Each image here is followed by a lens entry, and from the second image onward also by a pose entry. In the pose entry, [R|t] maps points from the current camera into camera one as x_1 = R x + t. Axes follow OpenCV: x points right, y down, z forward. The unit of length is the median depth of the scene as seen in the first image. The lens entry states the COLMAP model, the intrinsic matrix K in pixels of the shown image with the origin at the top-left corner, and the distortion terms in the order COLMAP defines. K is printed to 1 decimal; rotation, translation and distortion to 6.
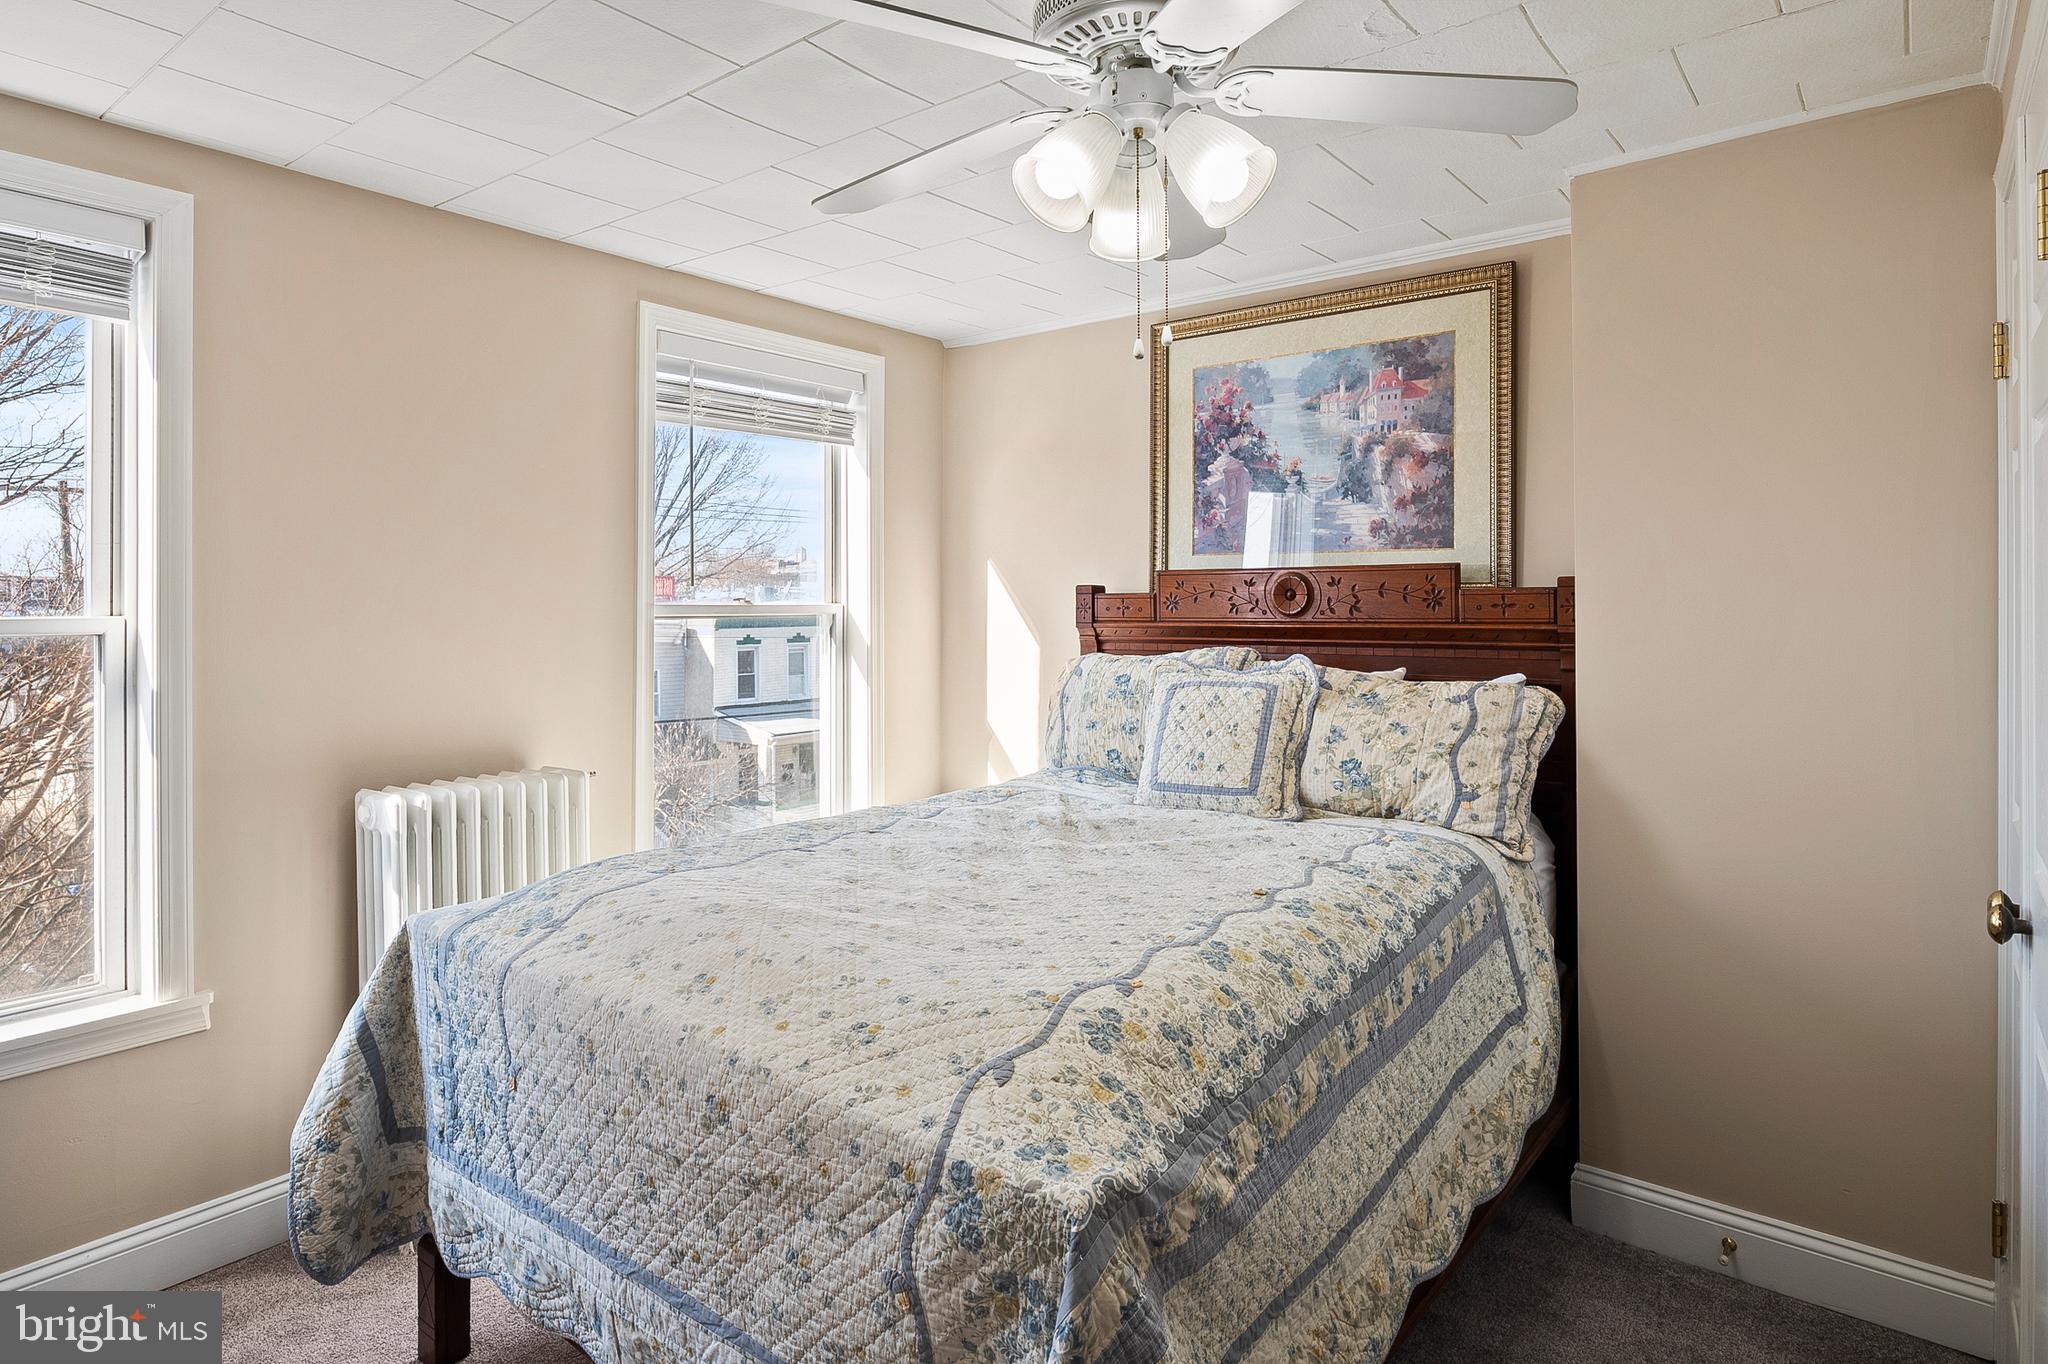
lens RADIAL K [[1114.4, 0, 1026.8], [0, 1114.4, 609.5], [0, 0, 1]] dist [-0.003578, -0.000970]
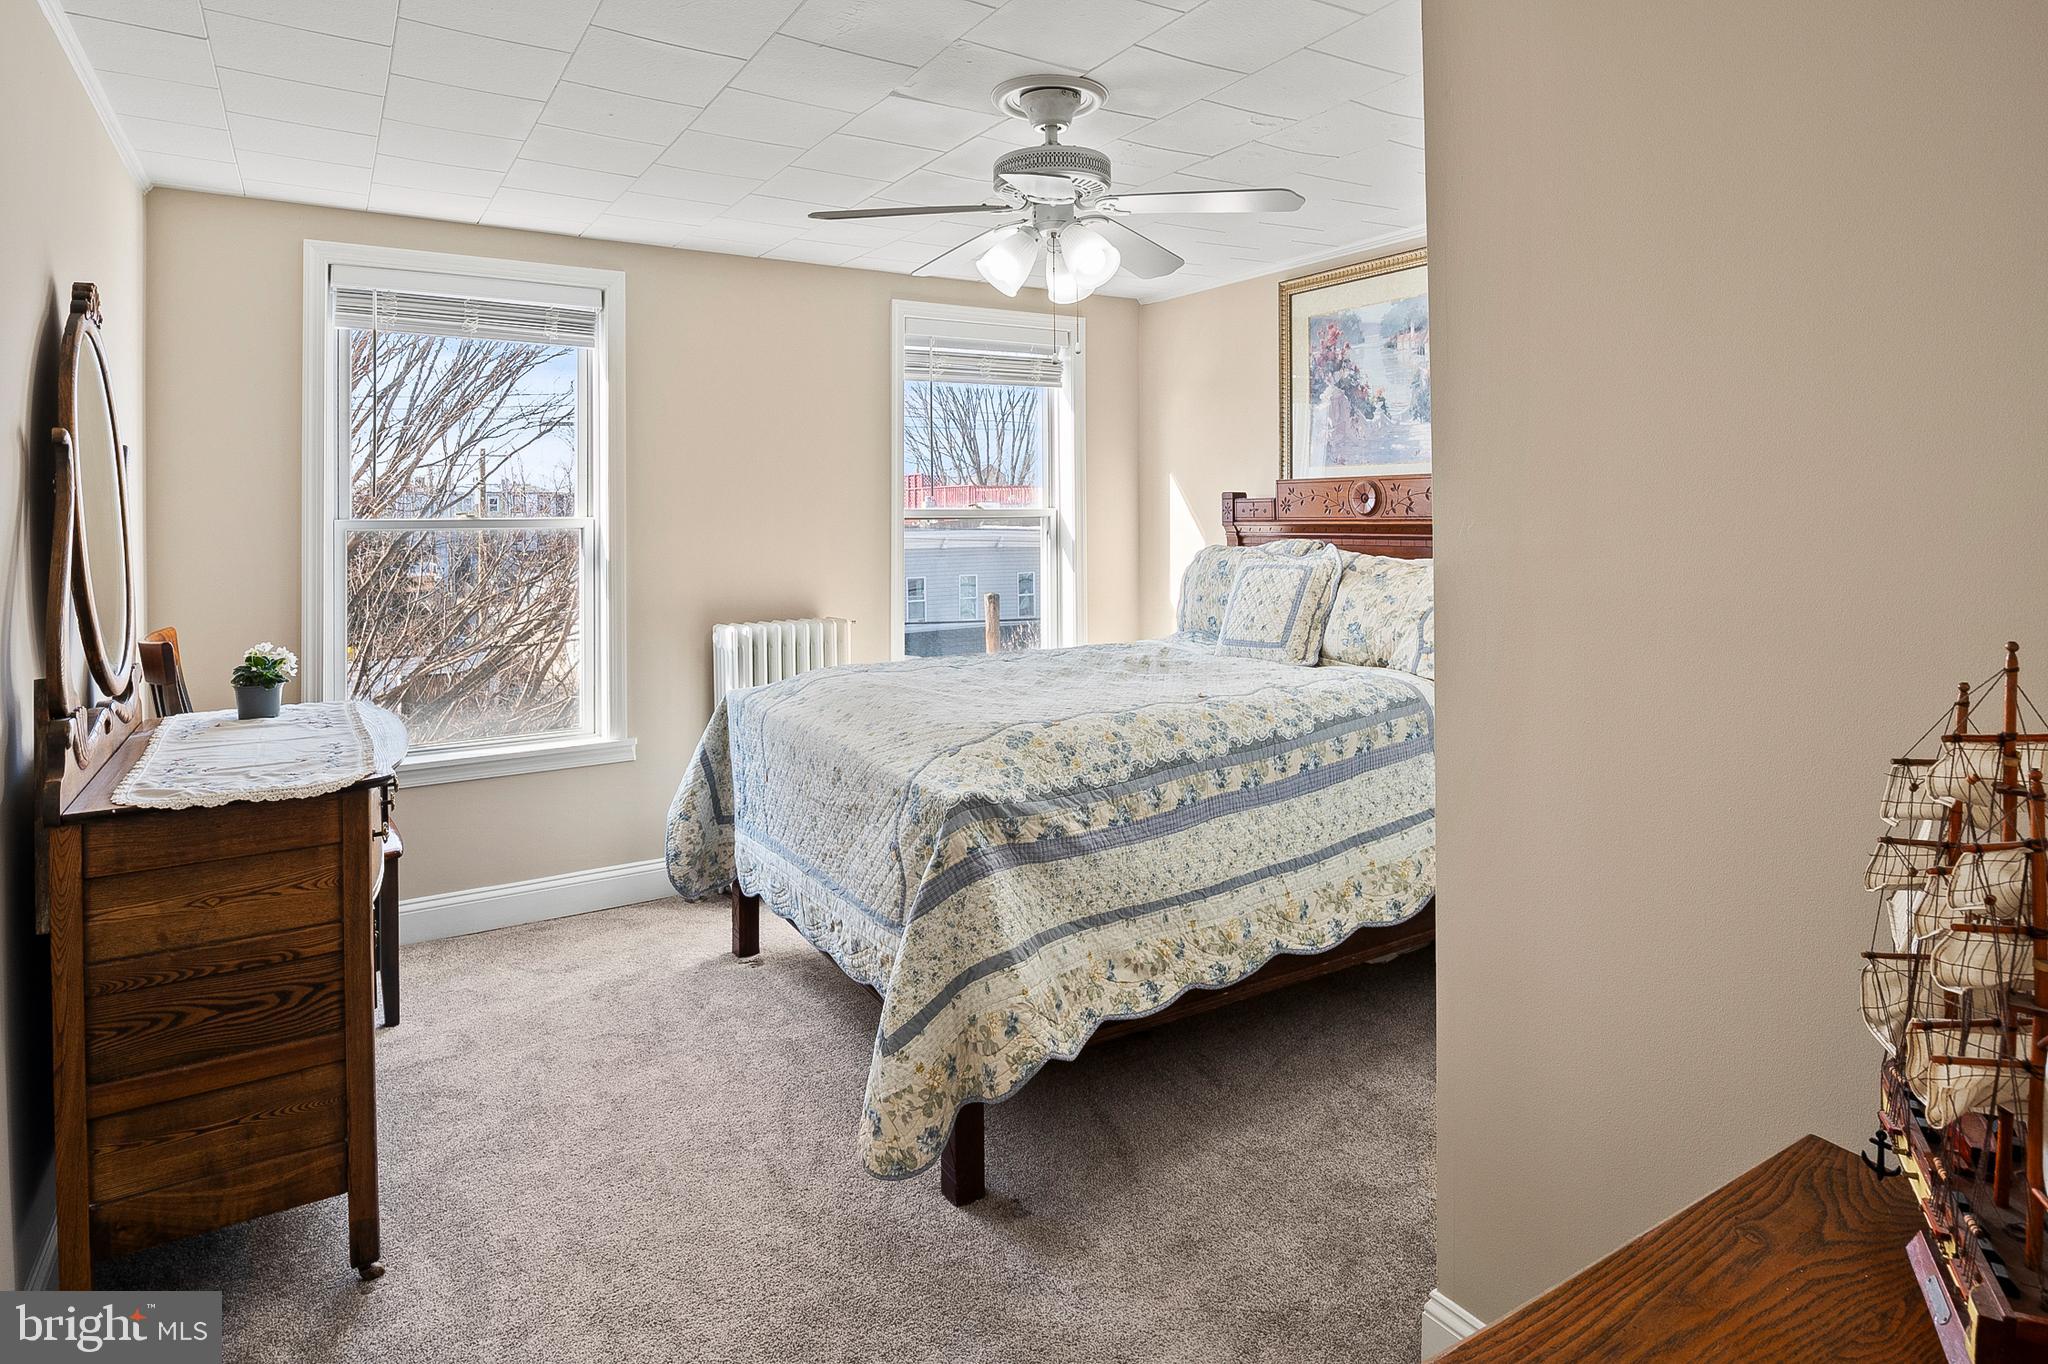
lens RADIAL K [[1106.1, 0, 1023.2], [0, 1106.1, 513.2], [0, 0, 1]] dist [0.000921, 0.000119]
pose [[0.943737, -0.004662, -0.330664, 0.348960], [0.003850, 0.999988, -0.003109, 0.007034], [0.330674, 0.001660, 0.943743, -0.362895]]
